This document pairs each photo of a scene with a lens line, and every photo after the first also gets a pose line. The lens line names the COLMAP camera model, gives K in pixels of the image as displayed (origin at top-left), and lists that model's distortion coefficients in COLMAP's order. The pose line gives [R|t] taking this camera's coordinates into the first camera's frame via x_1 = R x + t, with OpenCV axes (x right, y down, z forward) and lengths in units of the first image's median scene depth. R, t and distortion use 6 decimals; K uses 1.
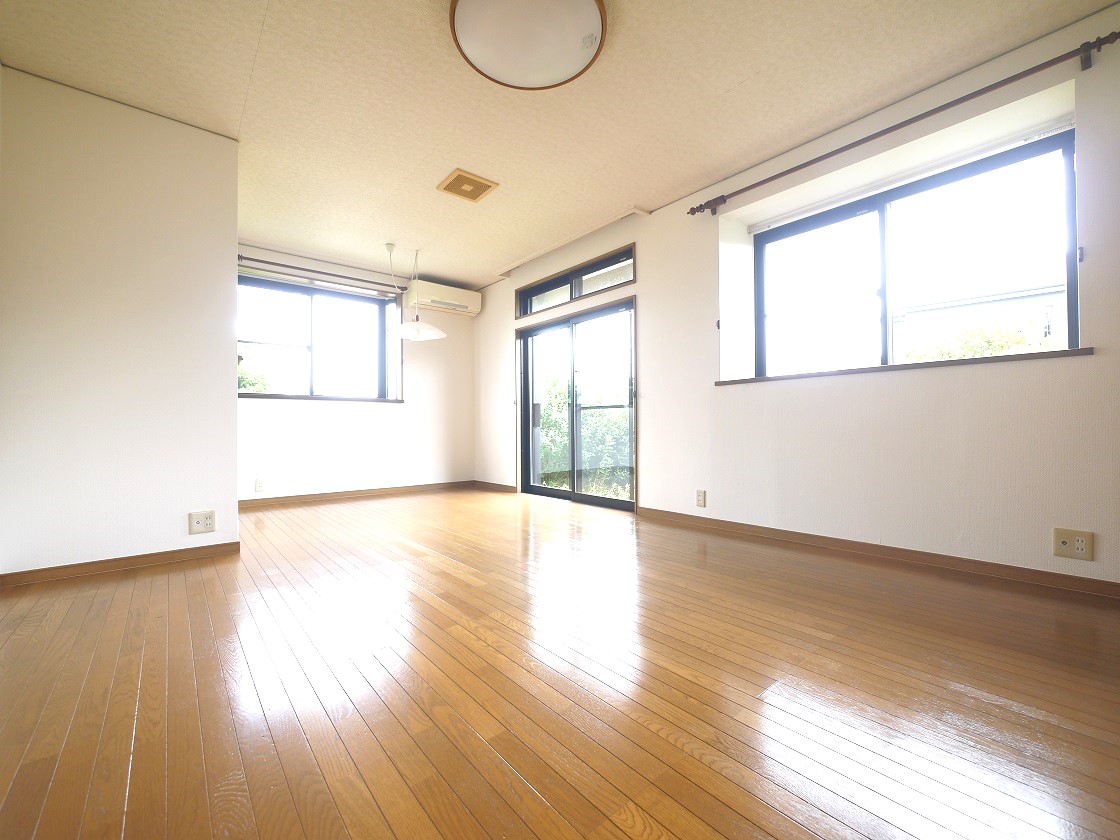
lens RADIAL K [[462.4, 0, 560.9], [0, 462.4, 419.0], [0, 0, 1]] dist [-0.005614, -0.000062]
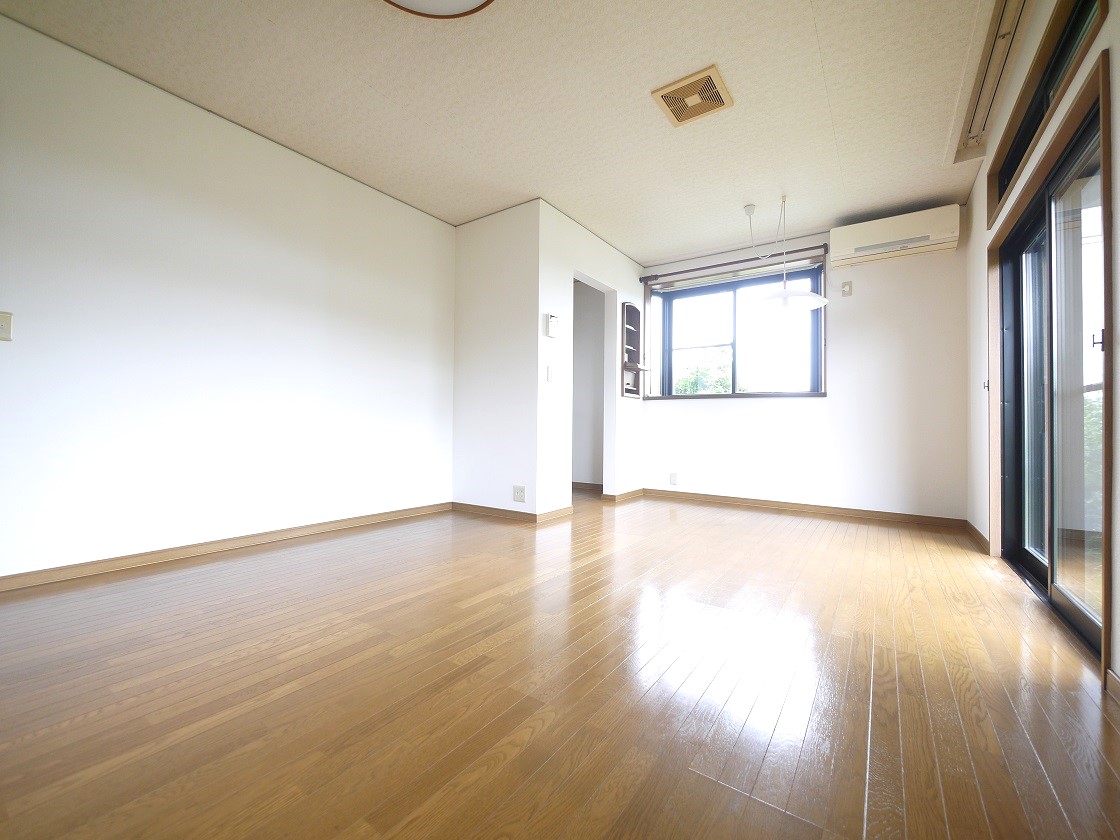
lens RADIAL K [[462.4, 0, 560.9], [0, 462.4, 419.0], [0, 0, 1]] dist [-0.005614, -0.000062]
pose [[0.255803, -0.006736, -0.966705, 0.294602], [0.002883, 0.999977, -0.006205, 0.006744], [0.966725, -0.001200, 0.255817, 0.398452]]
